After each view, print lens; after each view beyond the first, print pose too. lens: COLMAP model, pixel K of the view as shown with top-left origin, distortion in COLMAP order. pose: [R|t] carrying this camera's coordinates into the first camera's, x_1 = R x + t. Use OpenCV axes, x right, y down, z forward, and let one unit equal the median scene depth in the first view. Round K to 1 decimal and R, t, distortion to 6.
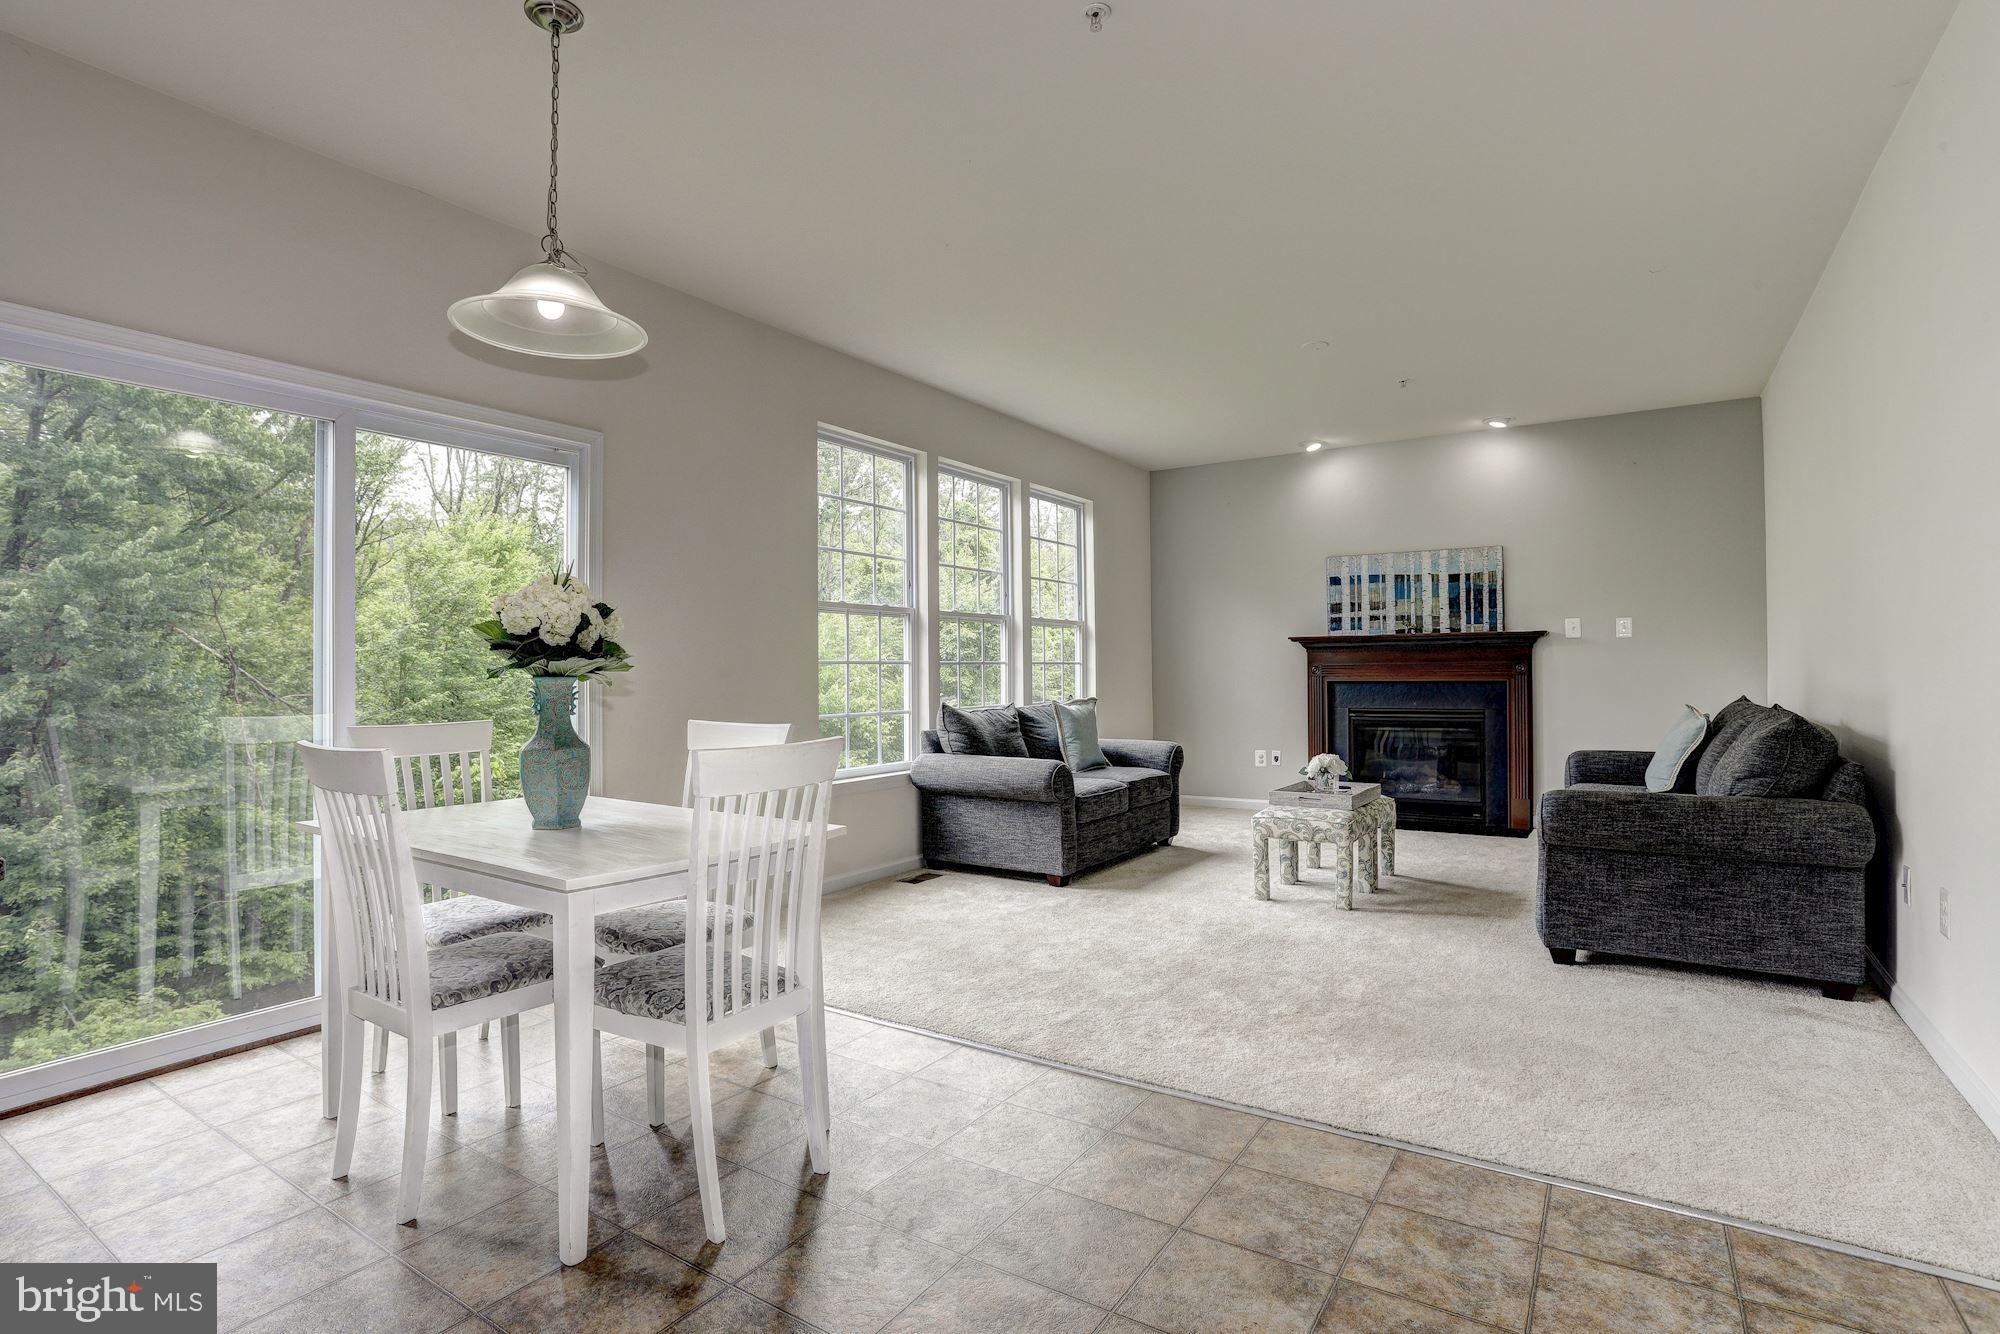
lens RADIAL K [[984.9, 0, 985.4], [0, 984.9, 666.0], [0, 0, 1]] dist [-0.073167, 0.037733]
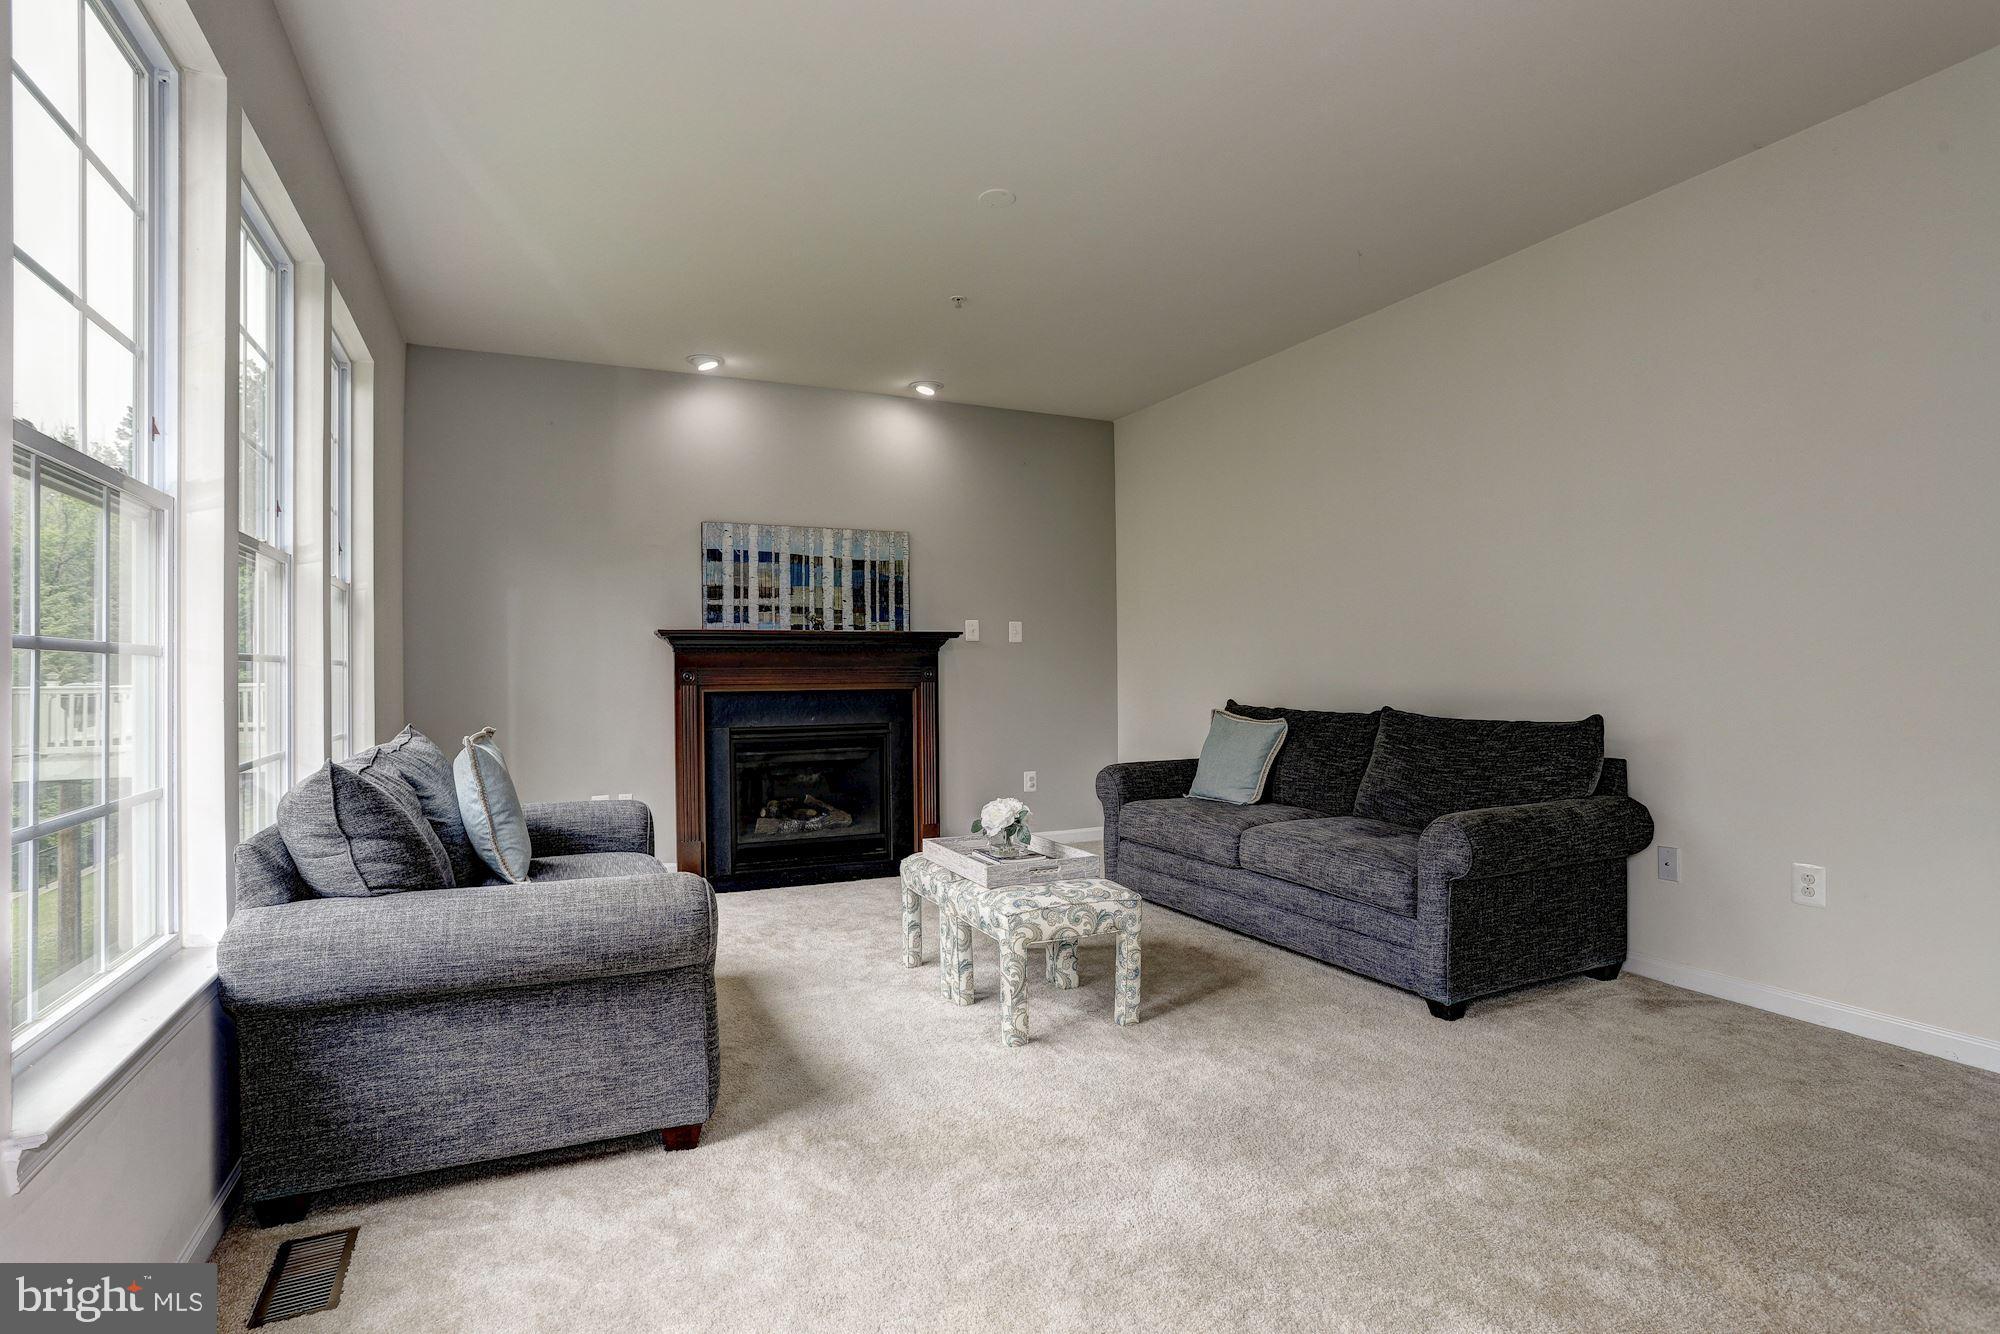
lens RADIAL K [[984.9, 0, 985.4], [0, 984.9, 666.0], [0, 0, 1]] dist [-0.073167, 0.037733]
pose [[0.514234, 0.008904, 0.857603, -0.181613], [0.000411, 0.999943, -0.010628, 0.004405], [-0.857650, 0.005817, 0.514202, 0.487910]]
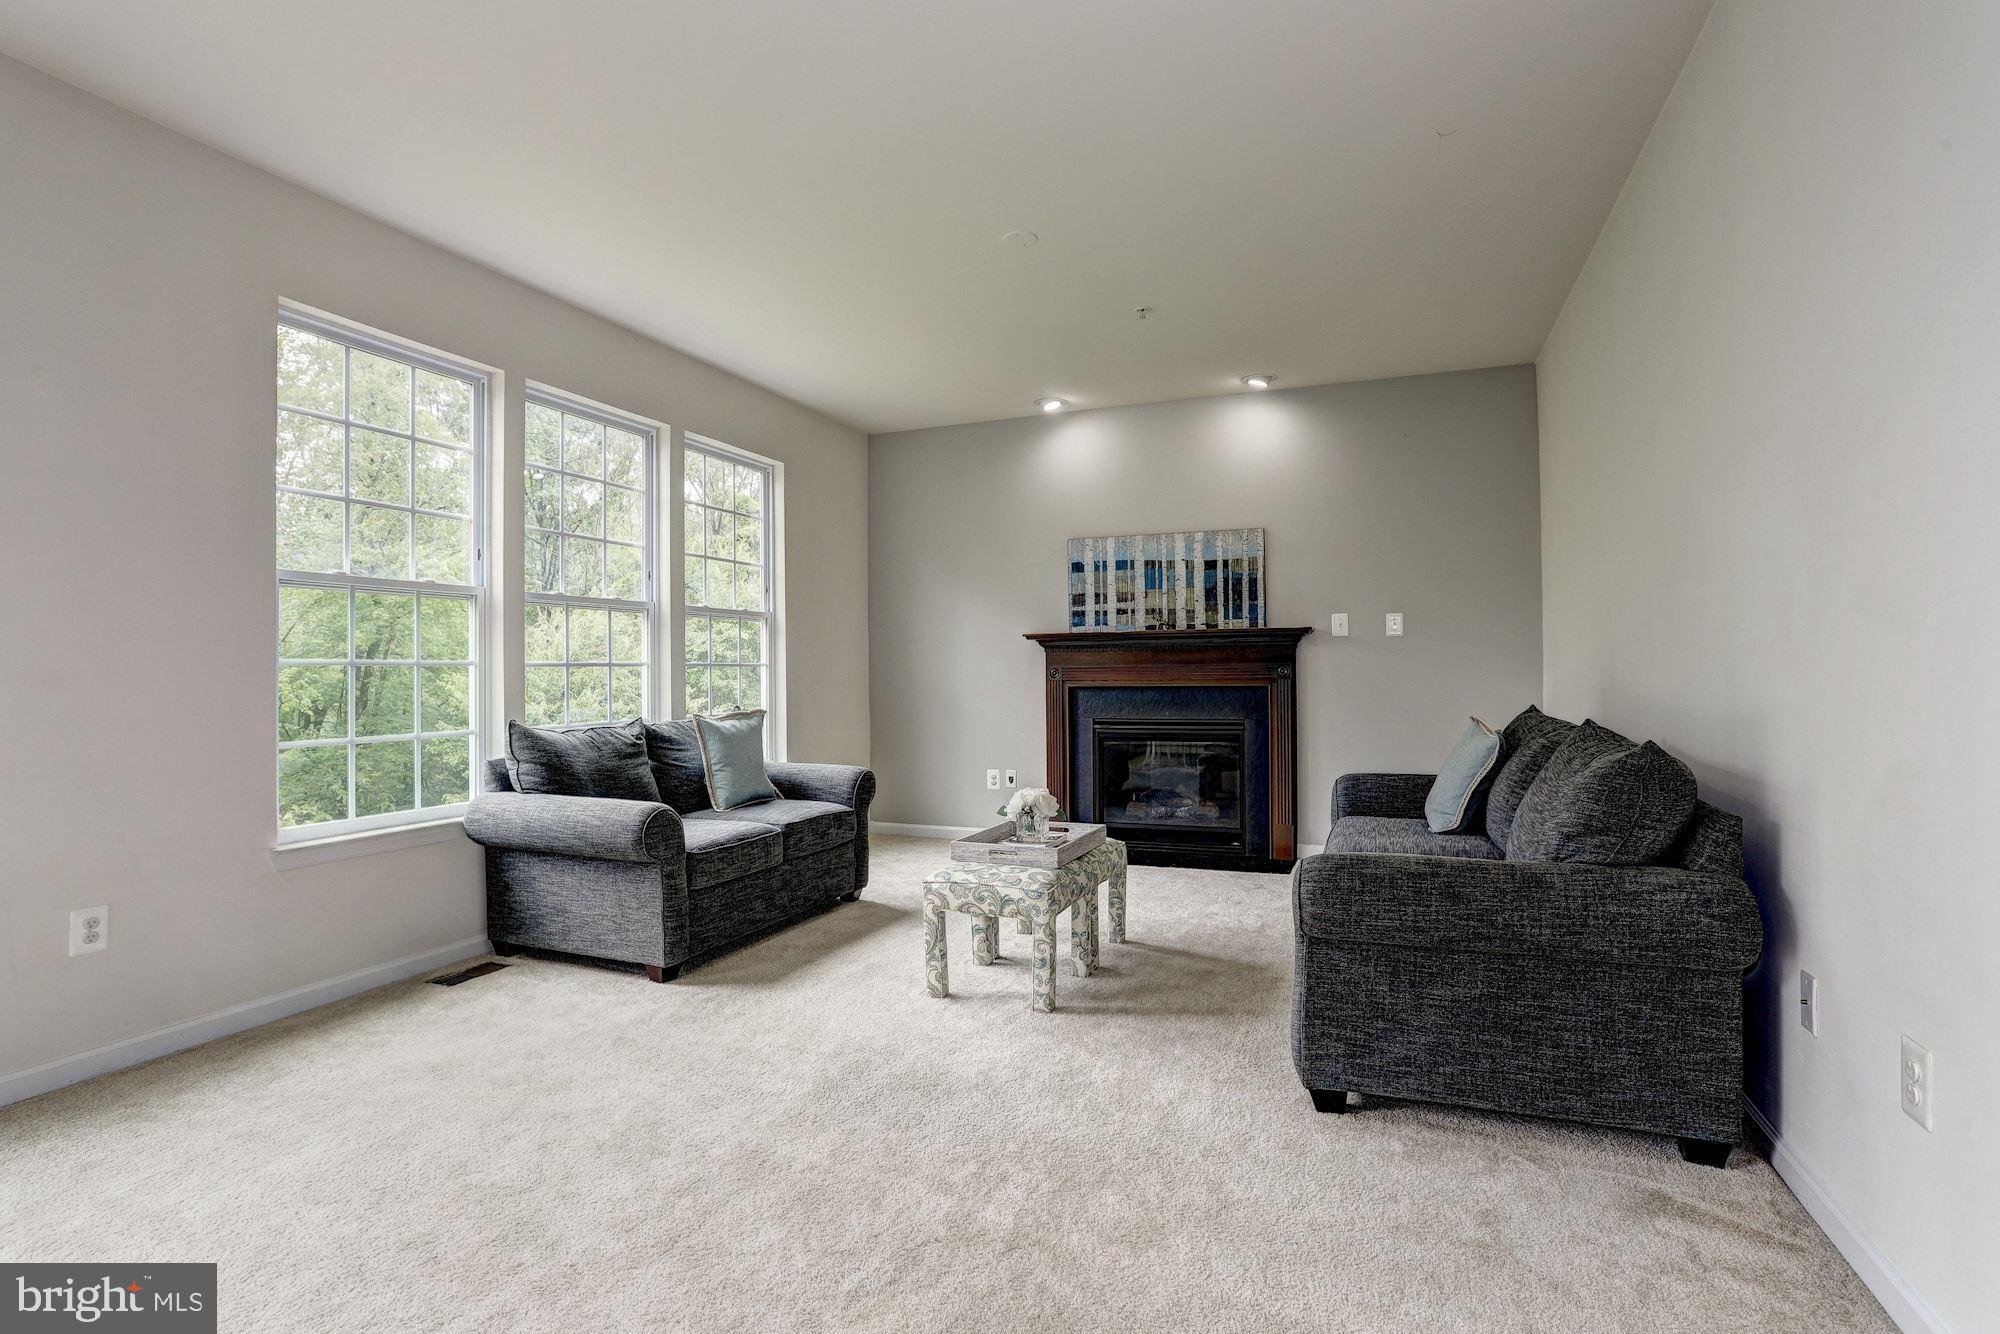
lens RADIAL K [[977.6, 0, 987.1], [0, 977.6, 664.0], [0, 0, 1]] dist [-0.073631, 0.040425]
pose [[0.979967, 0.001625, 0.199154, 0.124362], [-0.000774, 0.999990, -0.004349, -0.000068], [-0.199159, 0.004108, 0.979959, 0.207630]]
